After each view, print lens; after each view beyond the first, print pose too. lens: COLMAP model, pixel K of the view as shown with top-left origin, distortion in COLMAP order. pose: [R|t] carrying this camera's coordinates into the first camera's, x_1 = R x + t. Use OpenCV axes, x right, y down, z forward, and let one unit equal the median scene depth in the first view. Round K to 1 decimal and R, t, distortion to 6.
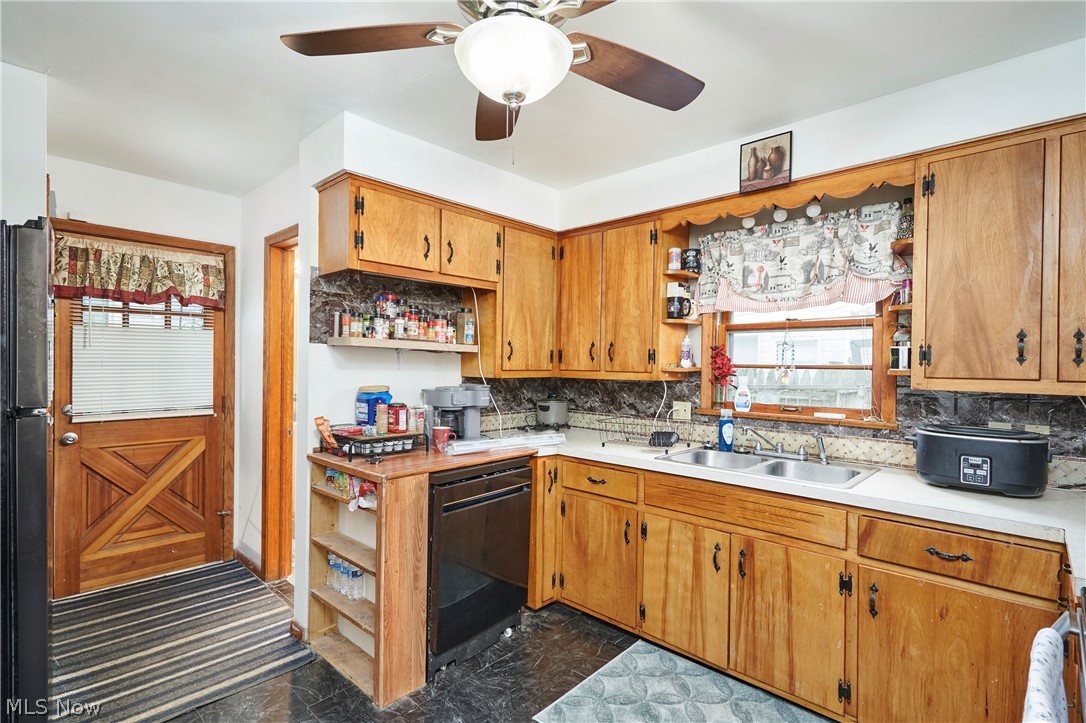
lens RADIAL K [[518.3, 0, 546.0], [0, 518.3, 363.1], [0, 0, 1]] dist [0.003223, 0.000490]
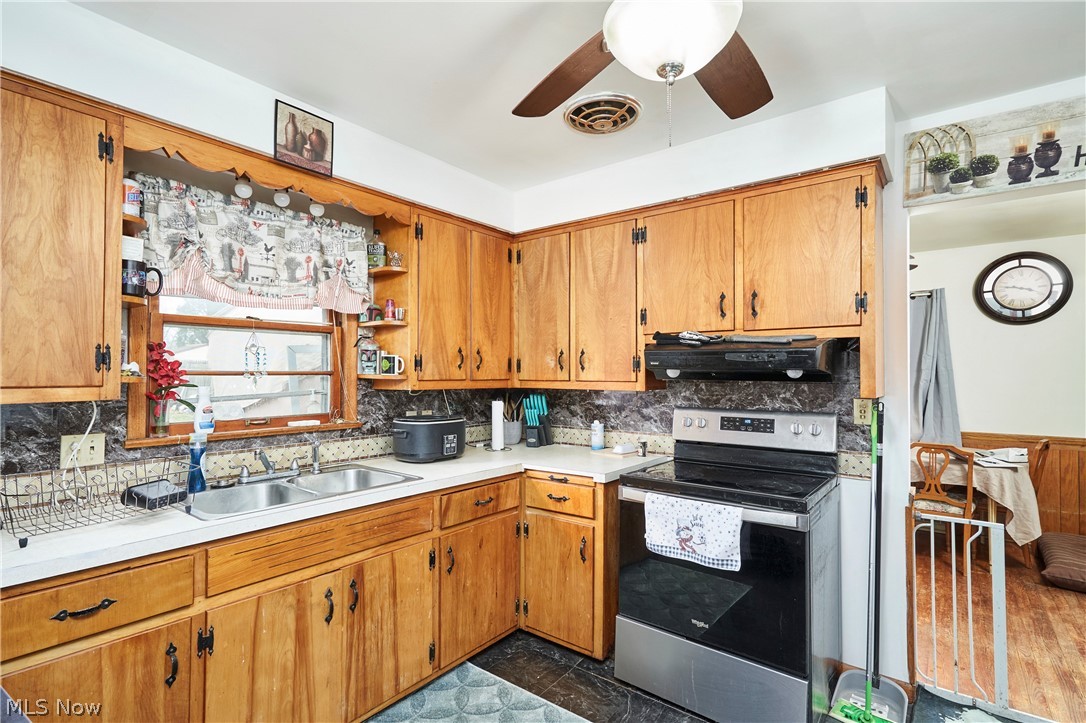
lens RADIAL K [[518.3, 0, 544.9], [0, 518.3, 364.0], [0, 0, 1]] dist [0.003223, 0.000490]
pose [[-0.085645, 0.004677, 0.996315, -0.471612], [-0.002361, 0.999985, -0.004897, -0.005662], [-0.996323, -0.002772, -0.085633, 0.662674]]
